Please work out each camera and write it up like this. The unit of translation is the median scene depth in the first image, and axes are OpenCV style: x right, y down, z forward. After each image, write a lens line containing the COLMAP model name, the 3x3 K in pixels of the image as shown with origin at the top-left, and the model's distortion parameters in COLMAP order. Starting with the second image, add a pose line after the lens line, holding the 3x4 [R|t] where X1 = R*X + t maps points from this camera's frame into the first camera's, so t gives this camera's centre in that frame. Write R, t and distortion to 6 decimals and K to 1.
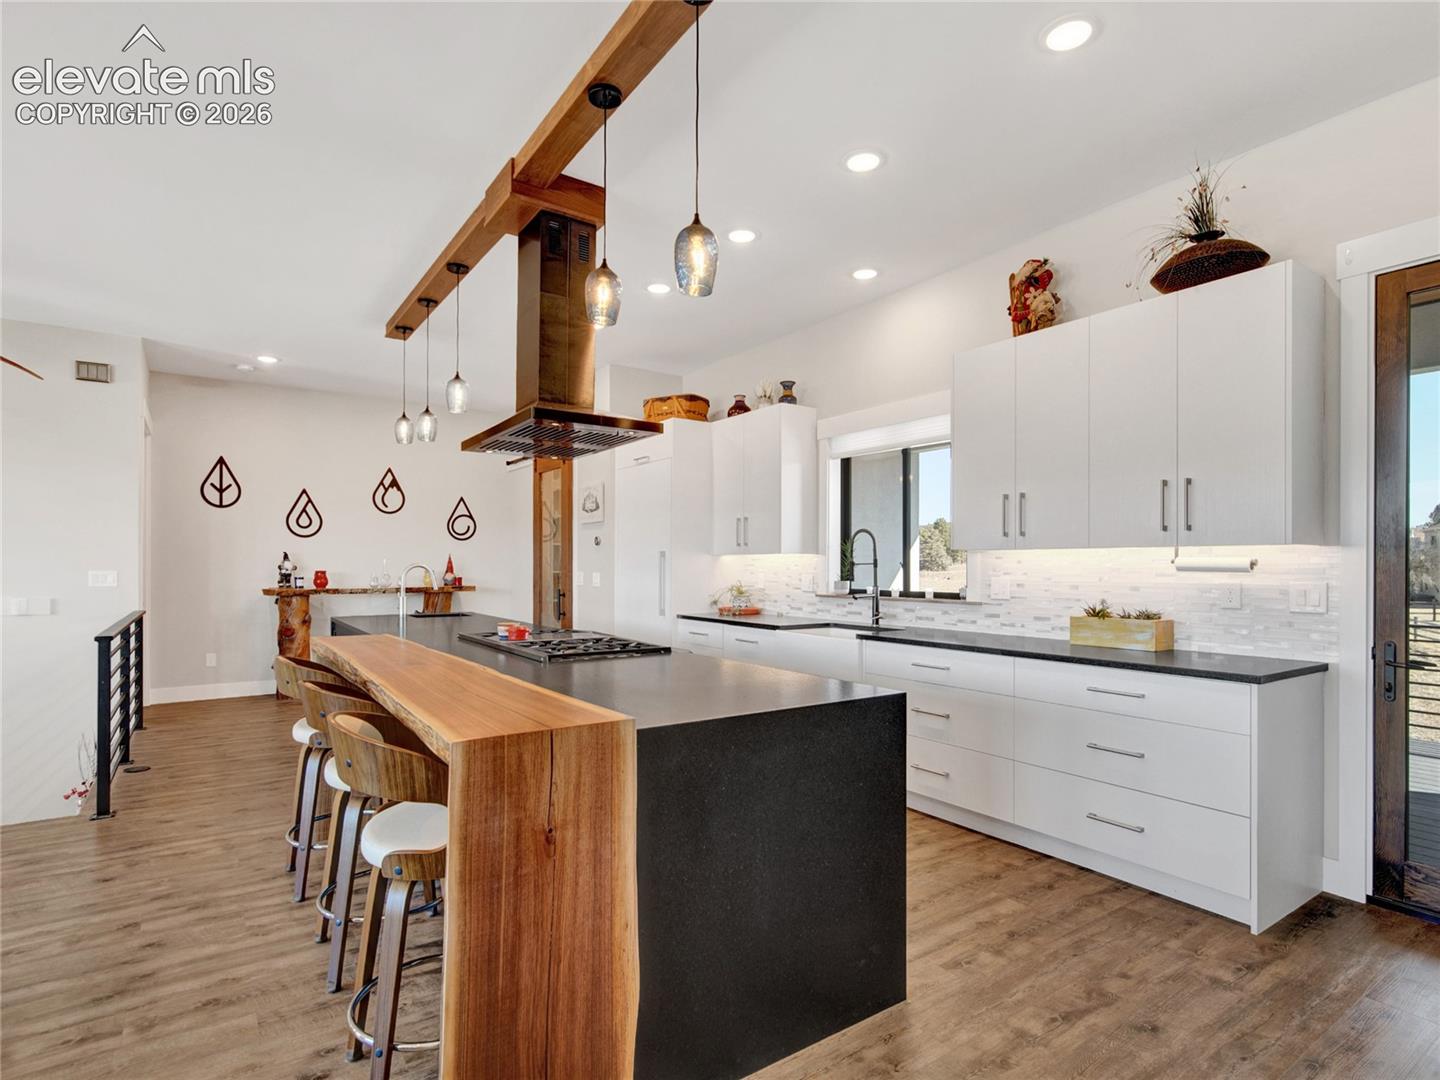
lens RADIAL K [[738.7, 0, 724.9], [0, 738.7, 551.7], [0, 0, 1]] dist [-0.012331, -0.002249]
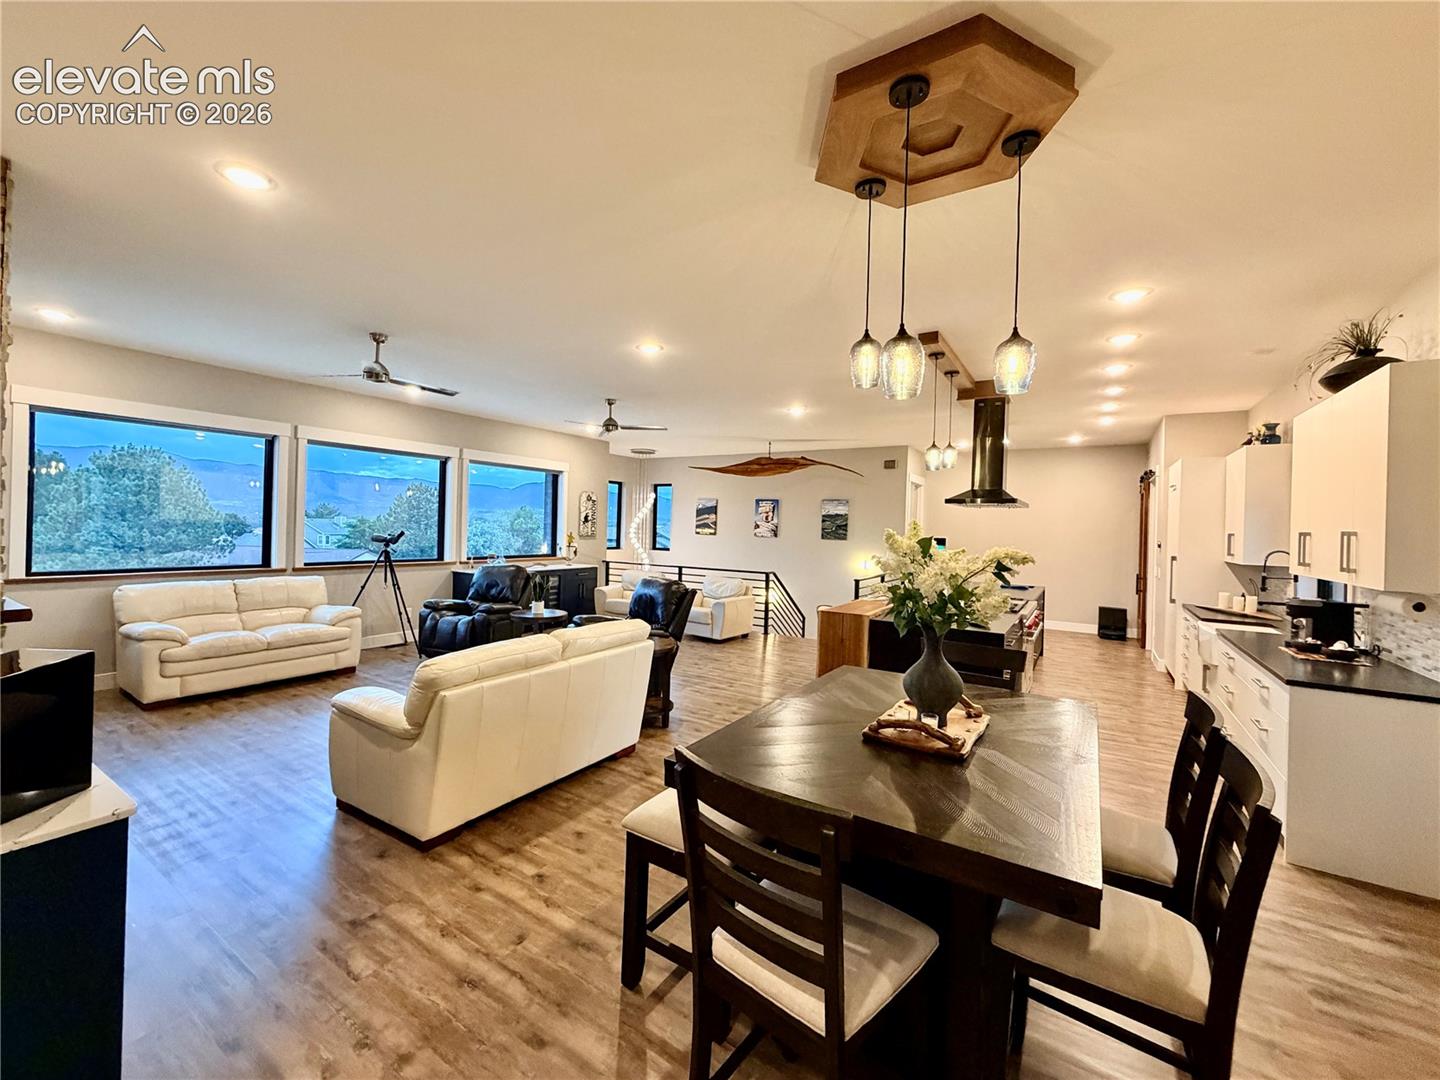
lens RADIAL K [[572.9, 0, 714.5], [0, 572.9, 526.6], [0, 0, 1]] dist [0.002556, 0.000077]
pose [[0.378703, 0.004685, -0.925507, 0.591444], [-0.008120, 0.999966, 0.001740, -0.051502], [0.925483, 0.006856, 0.378728, -0.184134]]
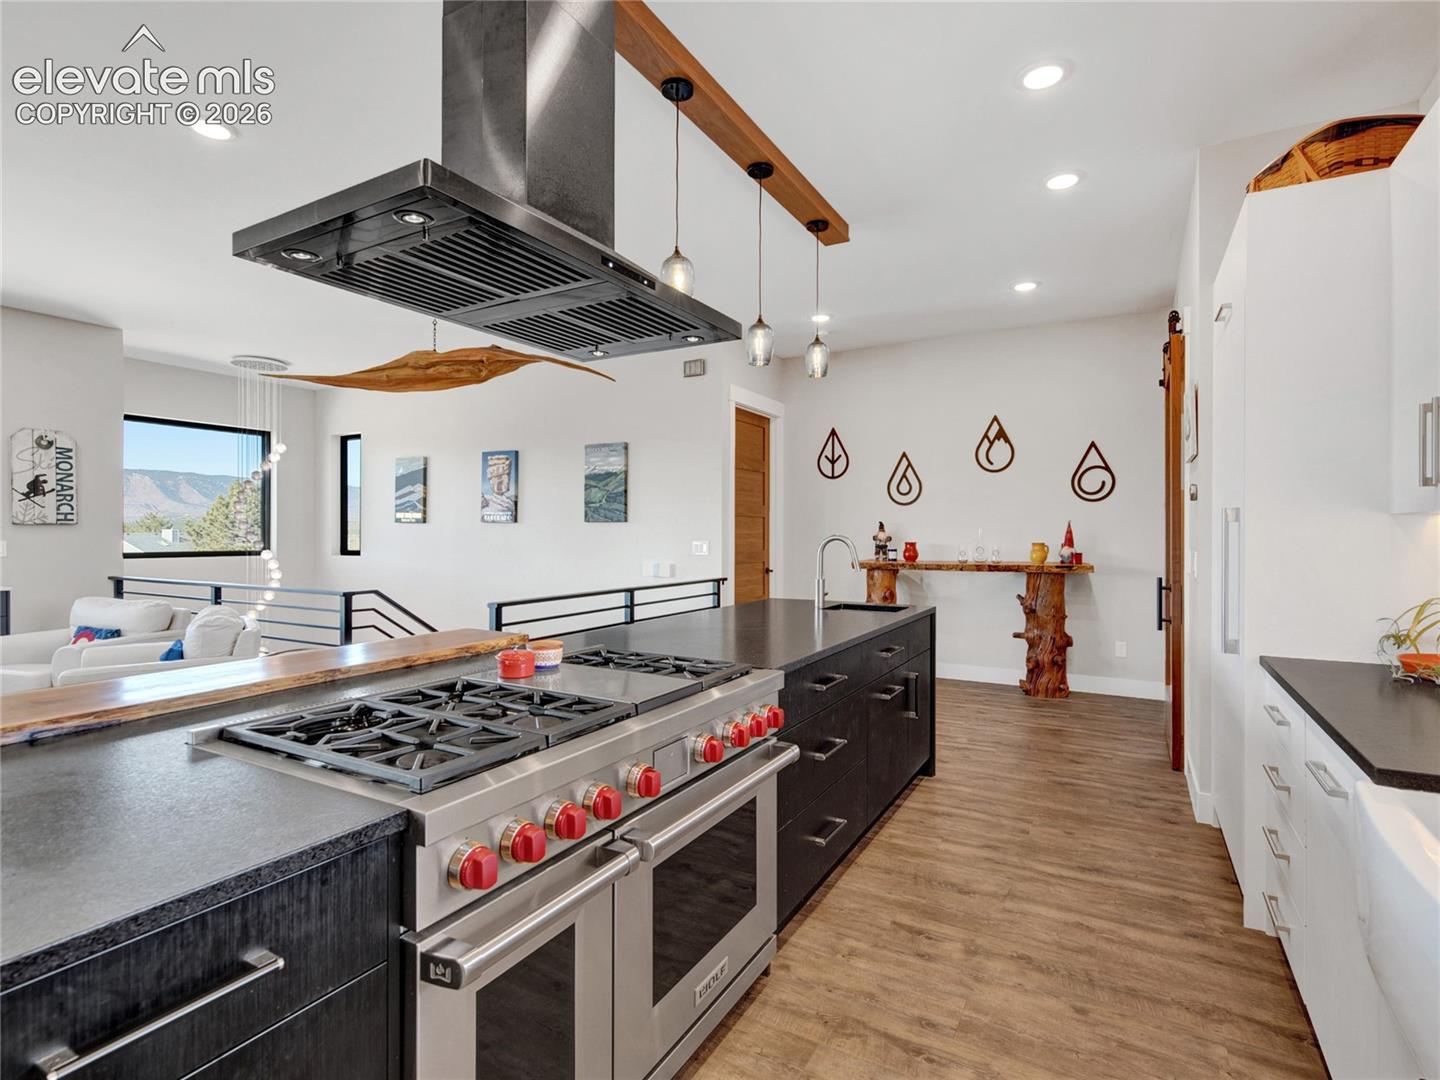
lens RADIAL K [[714.7, 0, 725.8], [0, 714.7, 529.5], [0, 0, 1]] dist [-0.004001, 0.000750]
pose [[0.435900, -0.005665, -0.899977, 0.173688], [0.016997, 0.999854, 0.001939, 0.006553], [0.899834, -0.016142, 0.435933, 0.563327]]
